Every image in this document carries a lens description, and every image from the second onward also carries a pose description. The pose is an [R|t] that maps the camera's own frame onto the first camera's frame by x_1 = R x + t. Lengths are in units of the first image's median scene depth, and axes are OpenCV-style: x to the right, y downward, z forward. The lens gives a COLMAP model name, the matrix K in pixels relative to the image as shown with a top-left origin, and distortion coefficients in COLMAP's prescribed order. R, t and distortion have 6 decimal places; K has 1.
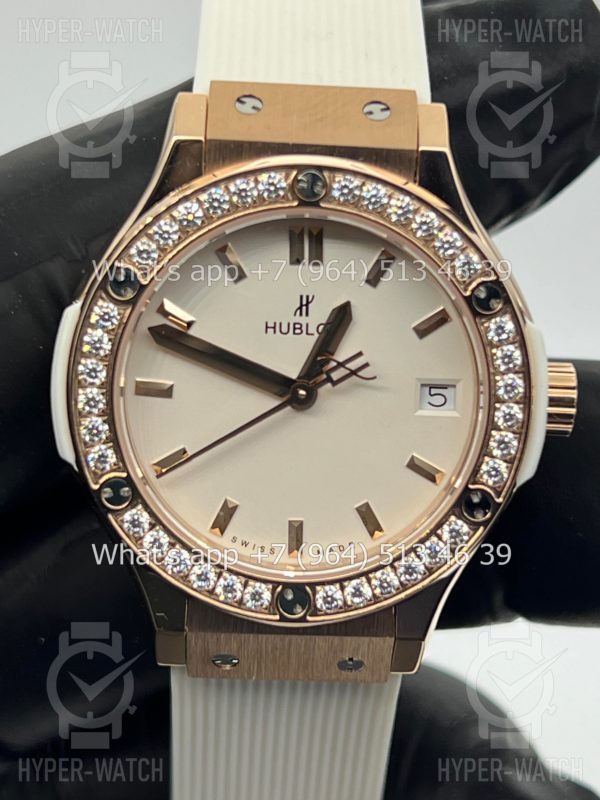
lens RADIAL K [[1918.3, 0, 300.0], [0, 1918.3, 400.0], [0, 0, 1]] dist [0.329927, -0.473156]
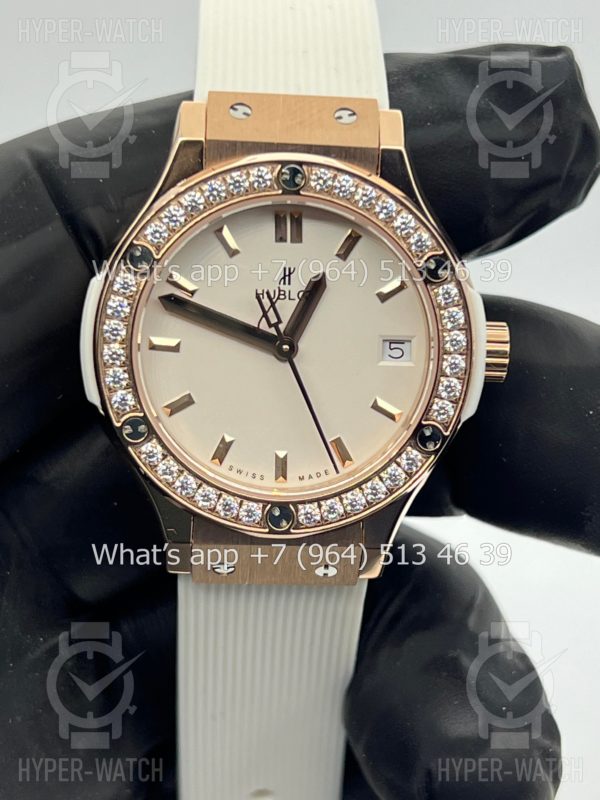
lens RADIAL K [[1918.3, 0, 300.0], [0, 1918.3, 400.0], [0, 0, 1]] dist [0.329927, -0.473156]
pose [[0.999666, -0.006235, 0.025061, -0.020886], [0.006138, 0.999973, 0.003959, 0.025231], [-0.025085, -0.003804, 0.999678, -0.224004]]
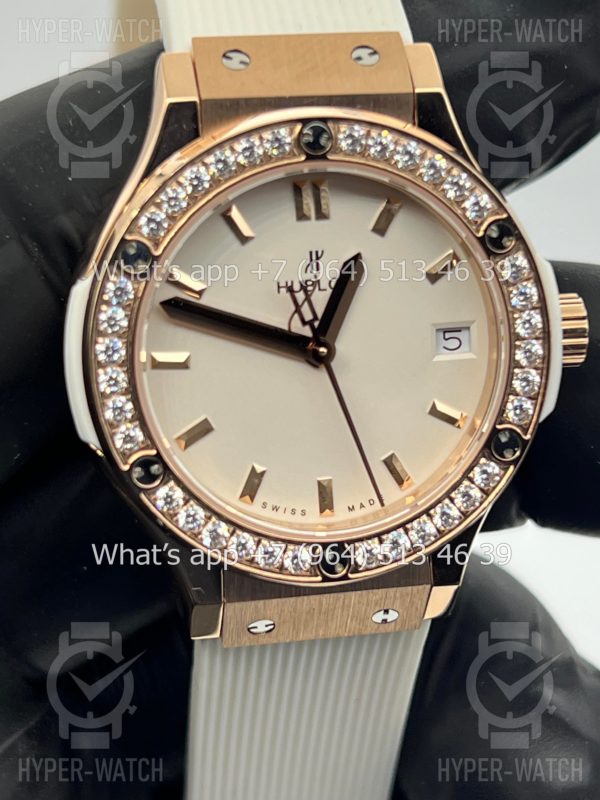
lens RADIAL K [[1918.3, 0, 300.0], [0, 1918.3, 400.0], [0, 0, 1]] dist [0.329927, -0.473156]
pose [[0.985457, -0.102848, 0.135268, -0.146256], [0.097750, 0.994246, 0.043821, -0.022664], [-0.138996, -0.029961, 0.989840, 0.026814]]
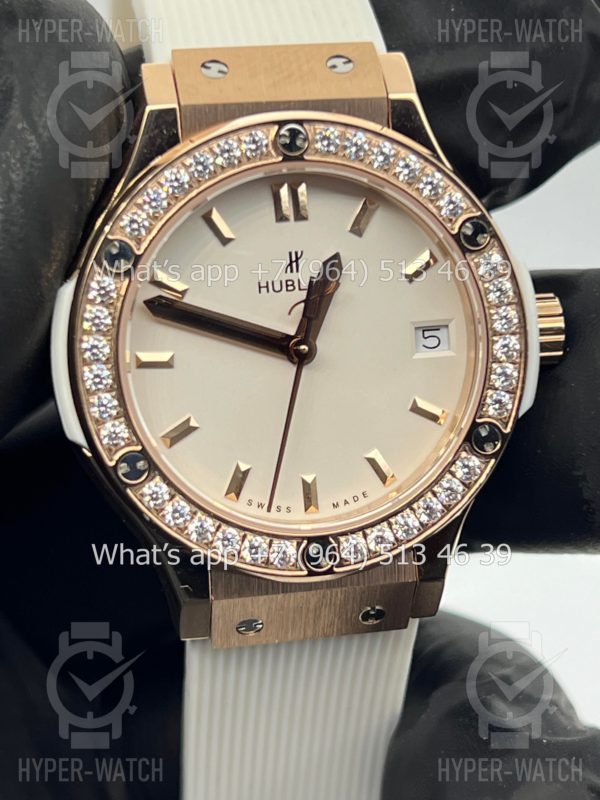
lens RADIAL K [[1918.3, 0, 300.0], [0, 1918.3, 400.0], [0, 0, 1]] dist [0.329927, -0.473156]
pose [[0.984576, -0.112964, 0.133599, -0.138342], [0.117044, 0.992859, -0.023067, 0.046559], [-0.130039, 0.038348, 0.990767, 0.005757]]
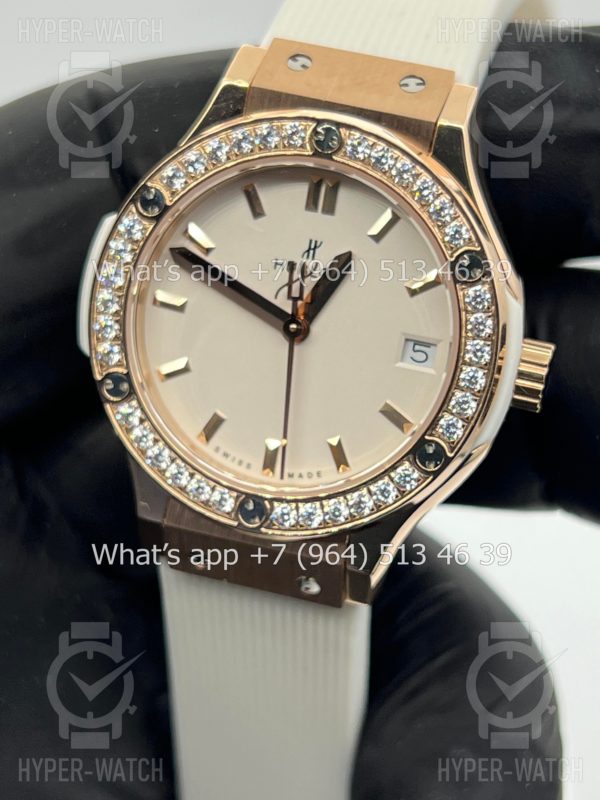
lens RADIAL K [[1918.3, 0, 300.0], [0, 1918.3, 400.0], [0, 0, 1]] dist [0.329927, -0.473156]
pose [[0.957303, 0.172580, -0.231920, 0.266770], [-0.179691, 0.983675, -0.009731, 0.047667], [0.226454, 0.050989, 0.972686, -0.064202]]
